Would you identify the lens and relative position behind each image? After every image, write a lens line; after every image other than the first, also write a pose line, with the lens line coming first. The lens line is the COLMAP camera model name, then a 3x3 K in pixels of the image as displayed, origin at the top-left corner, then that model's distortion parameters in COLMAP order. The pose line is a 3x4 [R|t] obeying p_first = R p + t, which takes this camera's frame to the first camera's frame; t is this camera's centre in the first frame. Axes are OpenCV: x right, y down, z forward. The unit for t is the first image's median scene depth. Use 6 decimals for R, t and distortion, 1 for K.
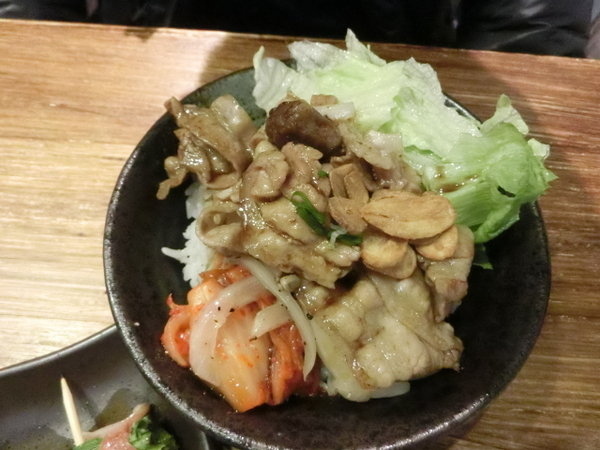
lens RADIAL K [[411.5, 0, 300.0], [0, 411.5, 225.0], [0, 0, 1]] dist [-0.032819, 0.001438]
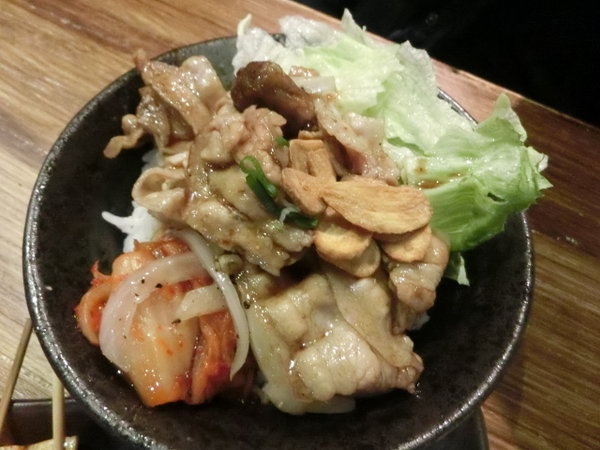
lens RADIAL K [[411.5, 0, 300.0], [0, 411.5, 225.0], [0, 0, 1]] dist [-0.032819, 0.001438]
pose [[0.991136, 0.132848, -0.000663, 0.107978], [-0.132759, 0.990266, -0.041801, 0.075261], [-0.004897, 0.041519, 0.999126, 0.131647]]
